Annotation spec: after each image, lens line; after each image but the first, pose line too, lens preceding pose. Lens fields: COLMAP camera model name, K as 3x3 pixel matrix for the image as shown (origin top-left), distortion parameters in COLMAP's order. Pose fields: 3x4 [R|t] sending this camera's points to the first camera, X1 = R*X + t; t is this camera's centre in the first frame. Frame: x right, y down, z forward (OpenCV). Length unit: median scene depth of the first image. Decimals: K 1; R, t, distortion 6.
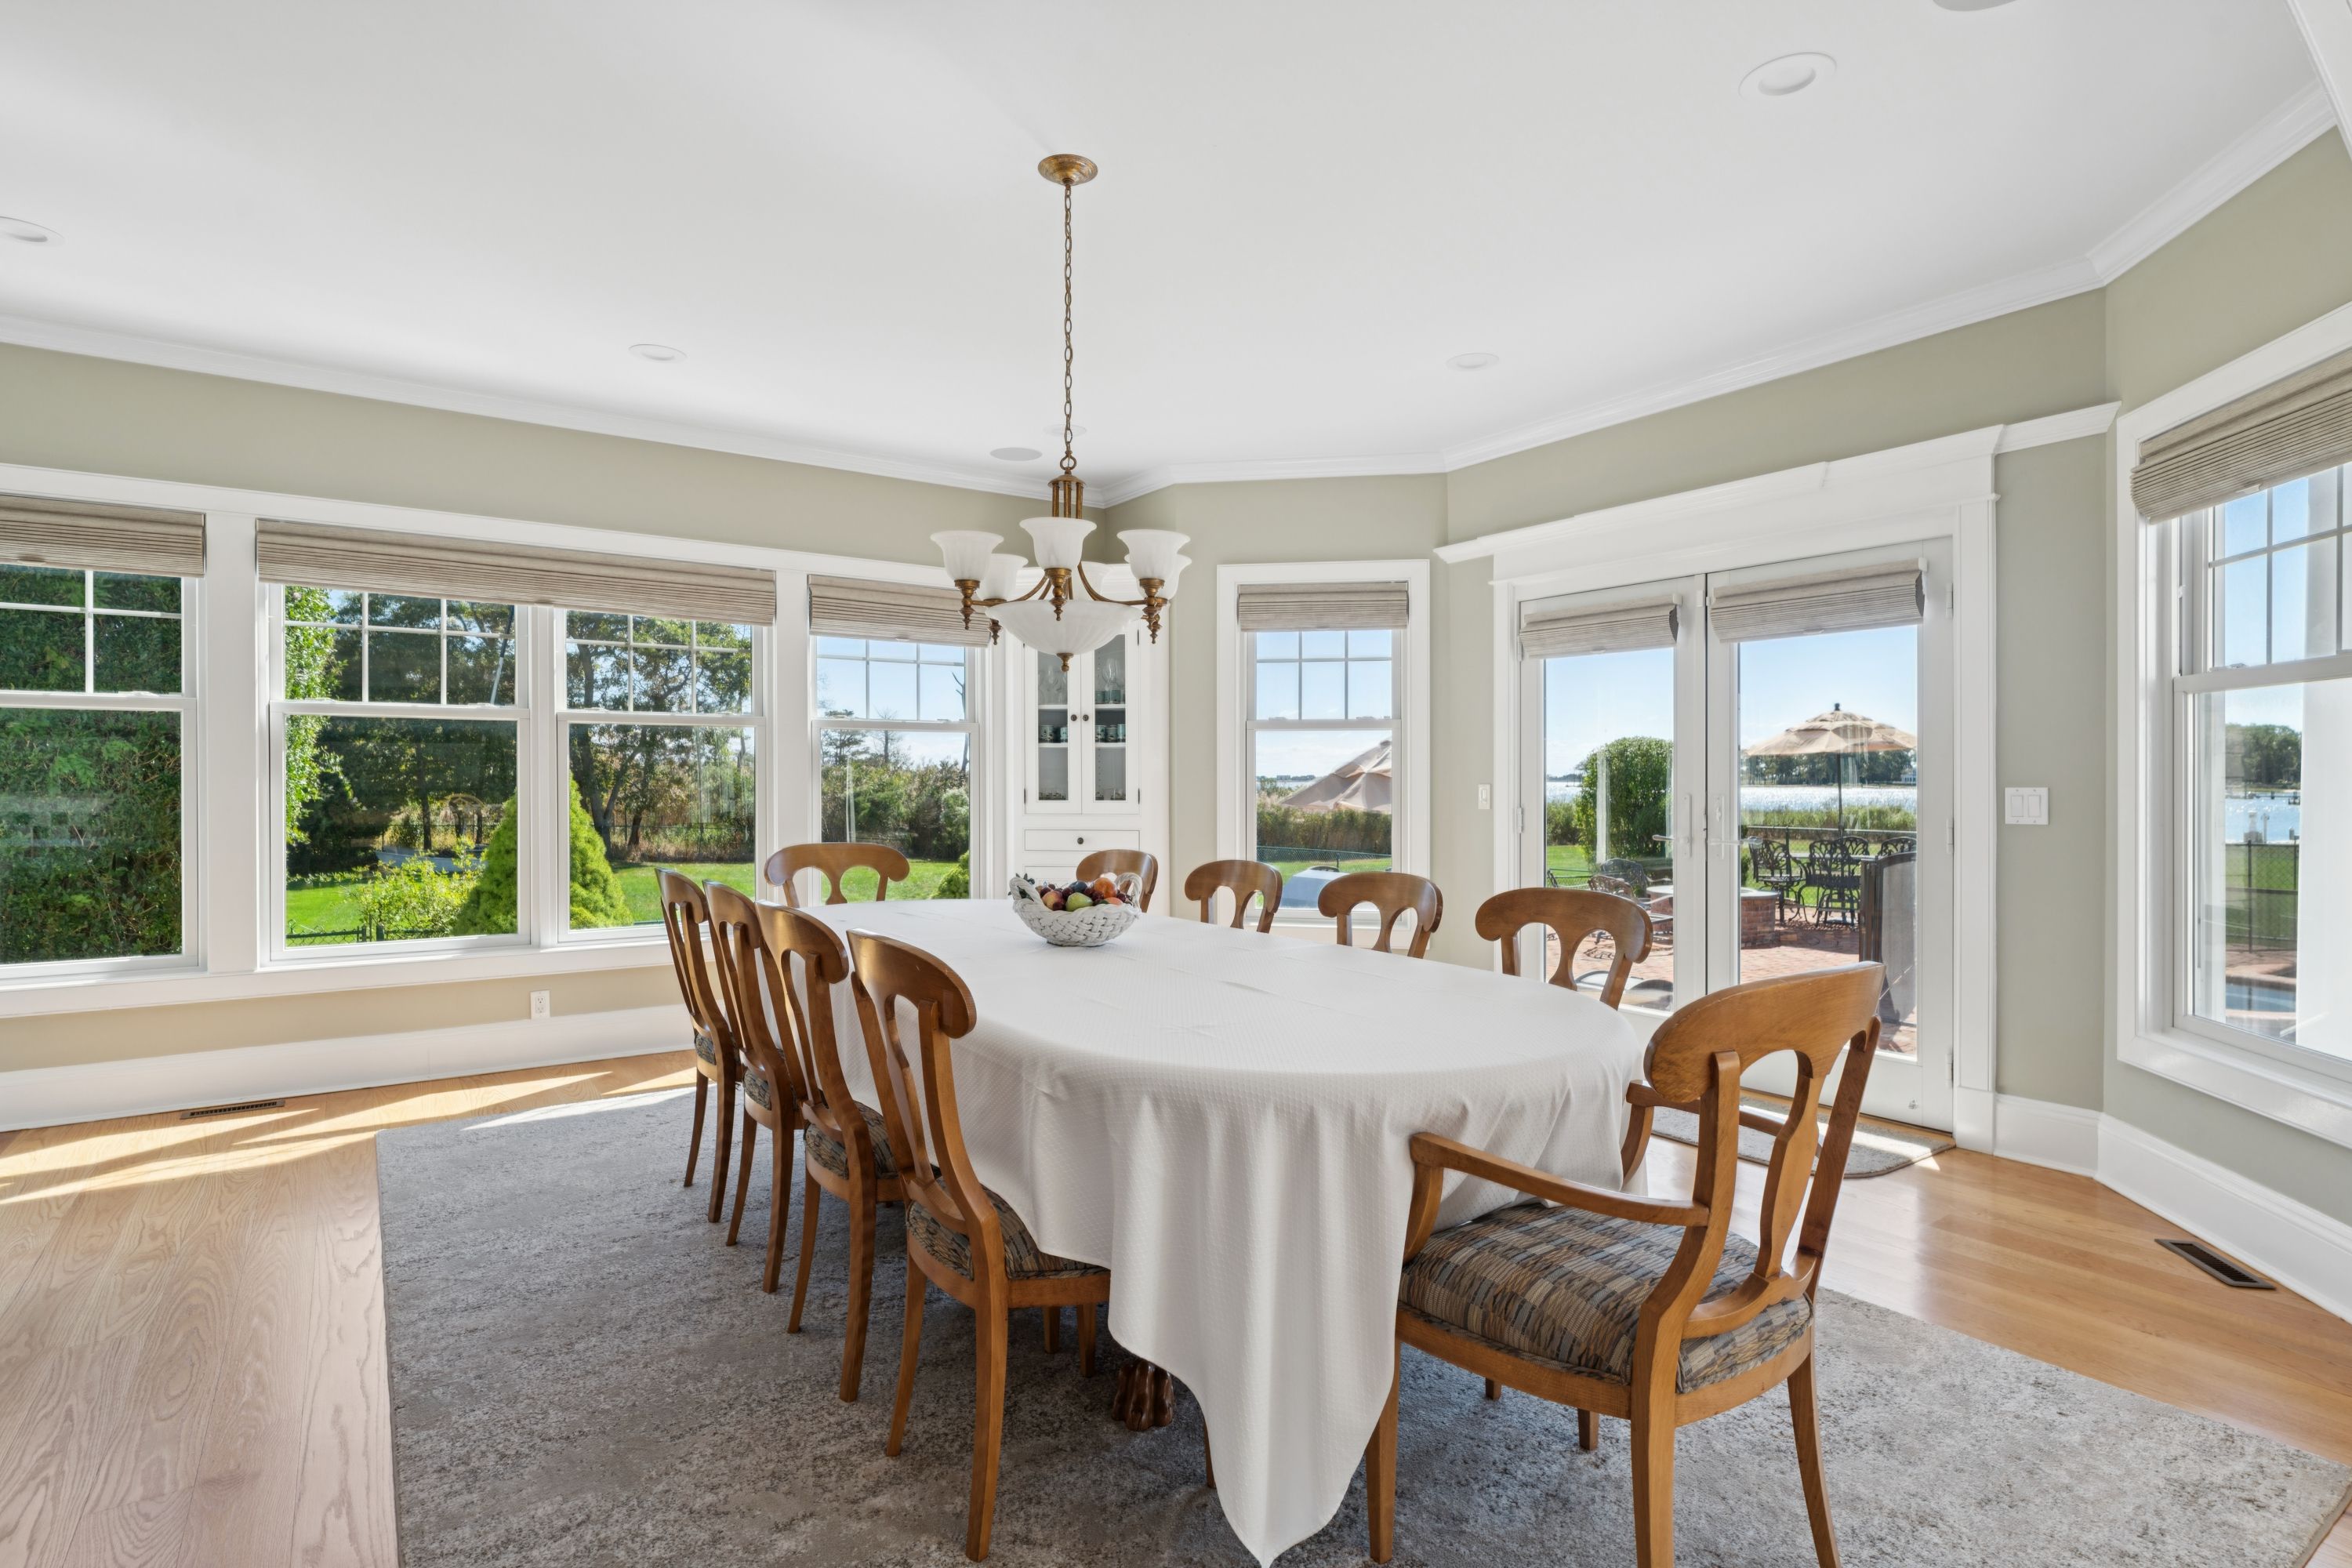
lens RADIAL K [[1168.8, 0, 1176.0], [0, 1168.8, 784.0], [0, 0, 1]] dist [-0.000729, -0.000332]
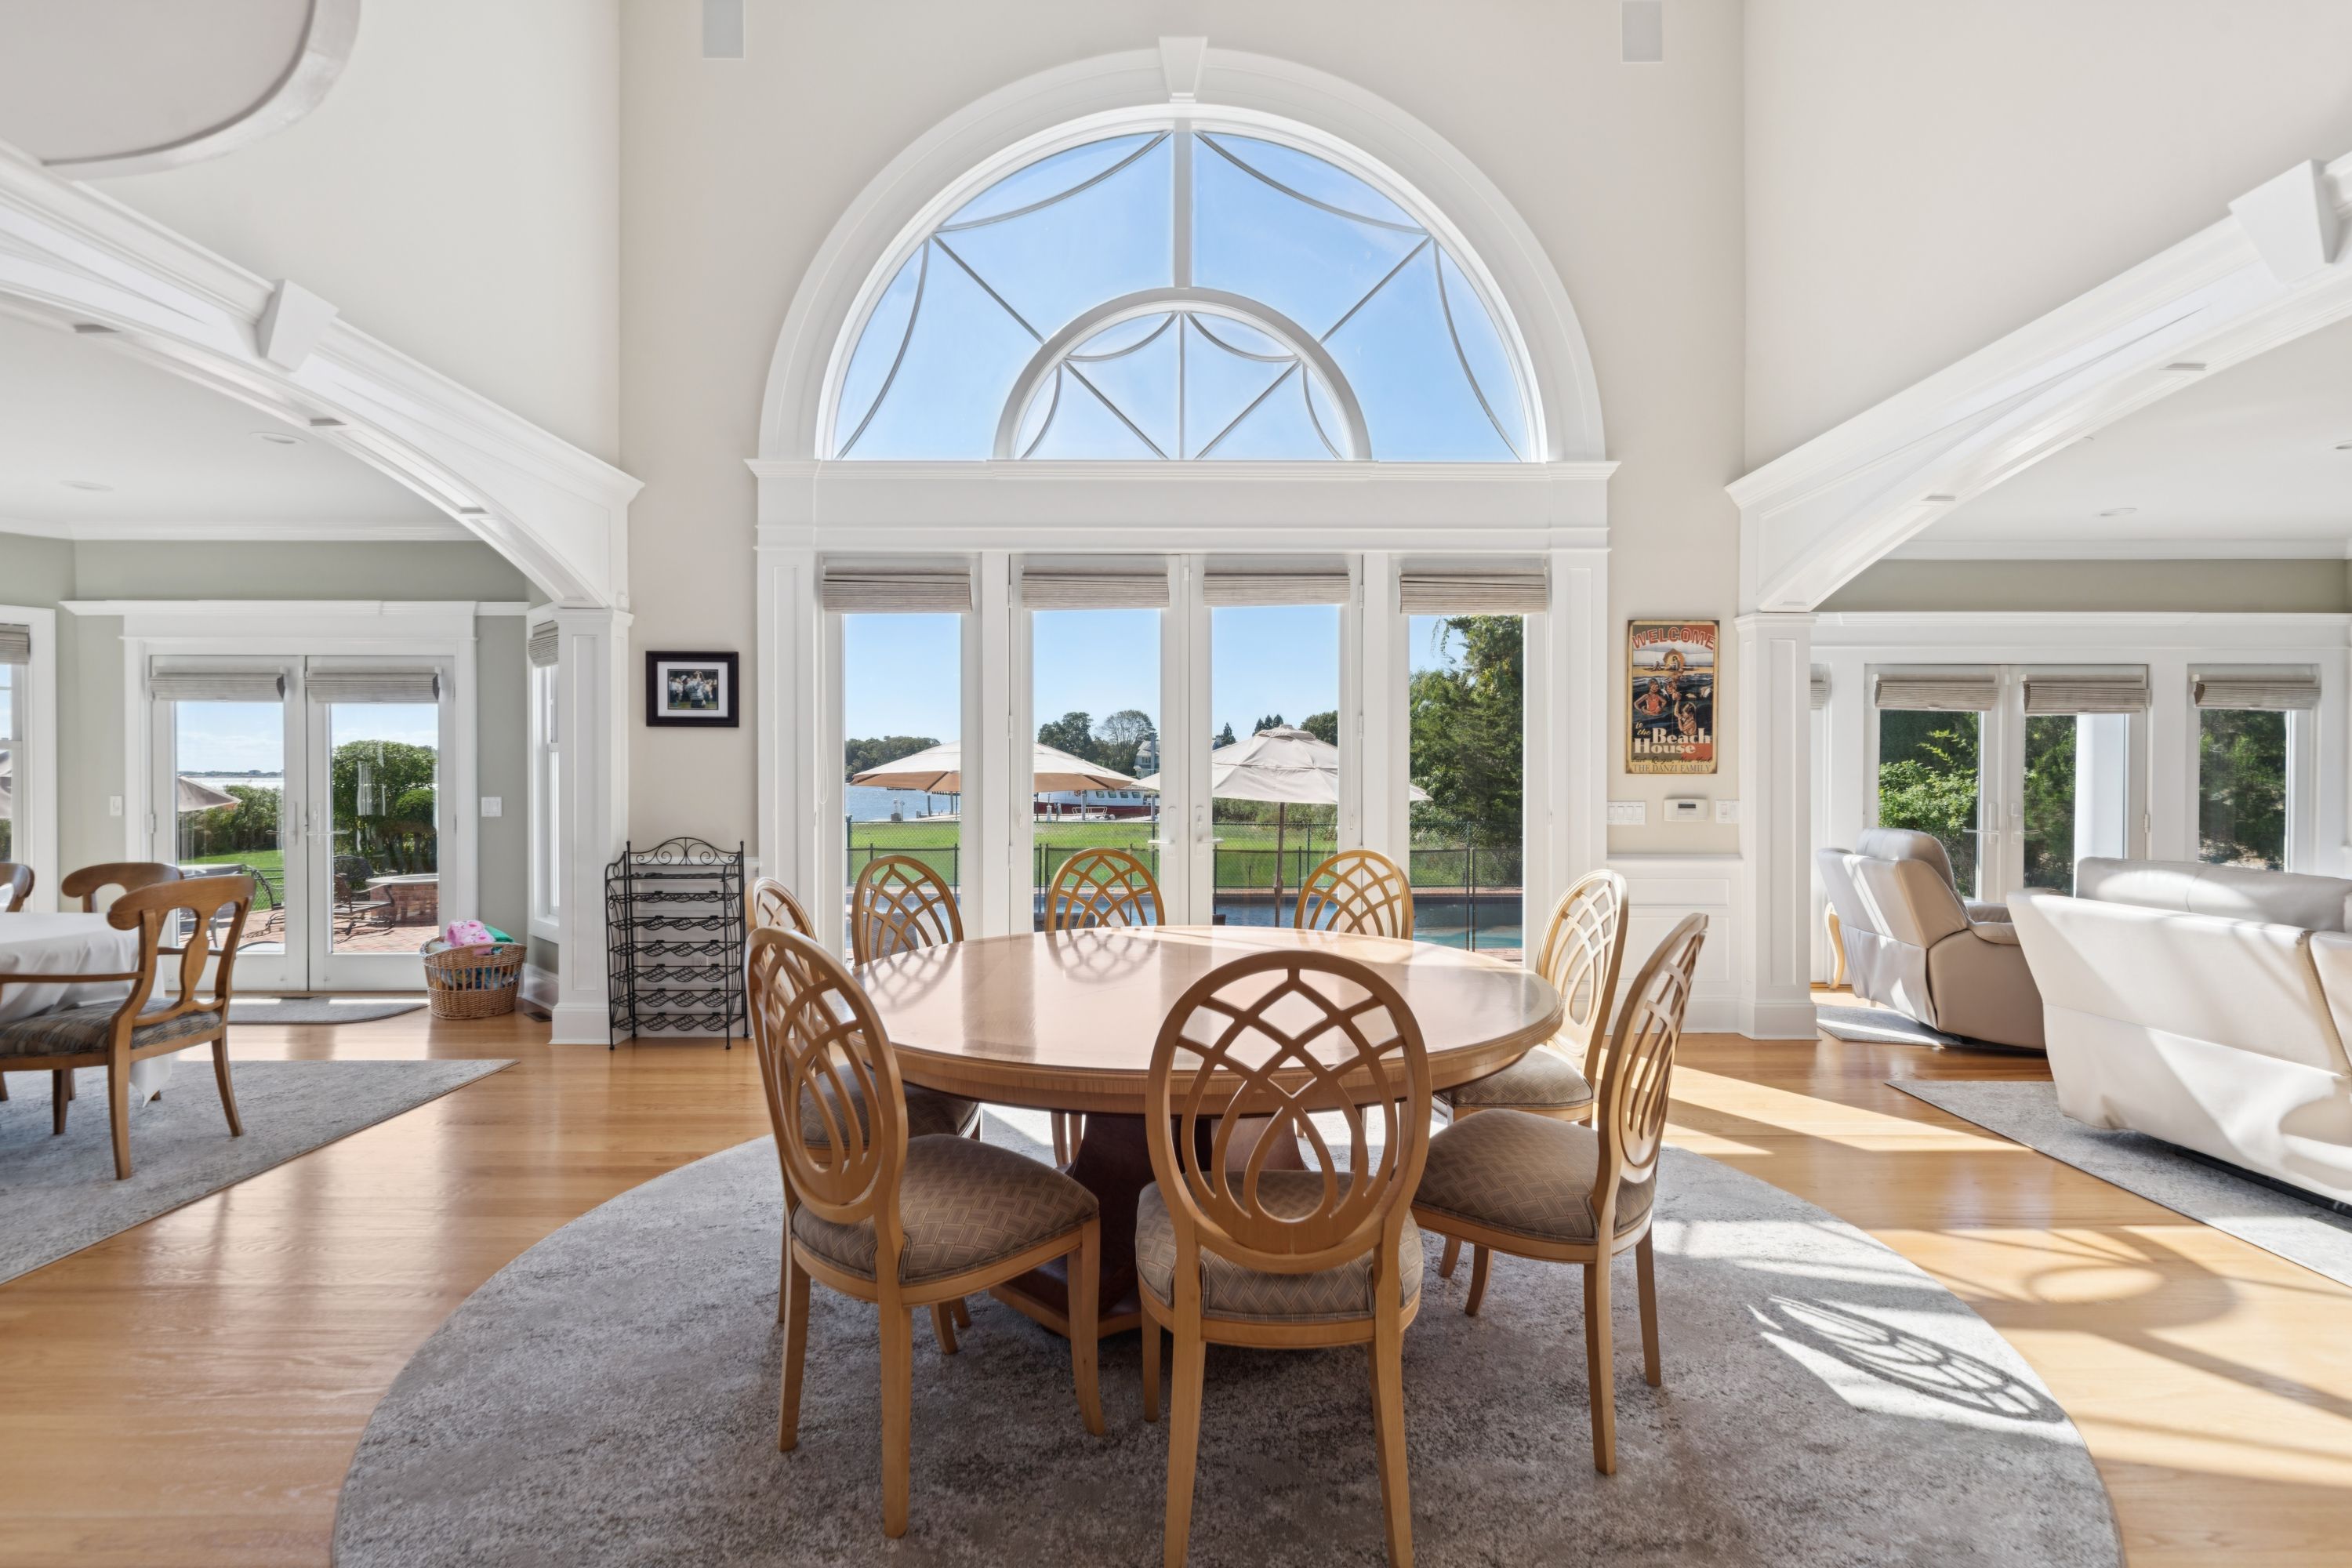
lens RADIAL K [[1080.3, 0, 1163.2], [0, 1080.3, 782.6], [0, 0, 1]] dist [0.002222, -0.000437]
pose [[0.559987, -0.003137, 0.828496, -0.085715], [0.000704, 0.999994, 0.003311, -0.020665], [-0.828501, -0.001271, 0.559986, -0.714079]]
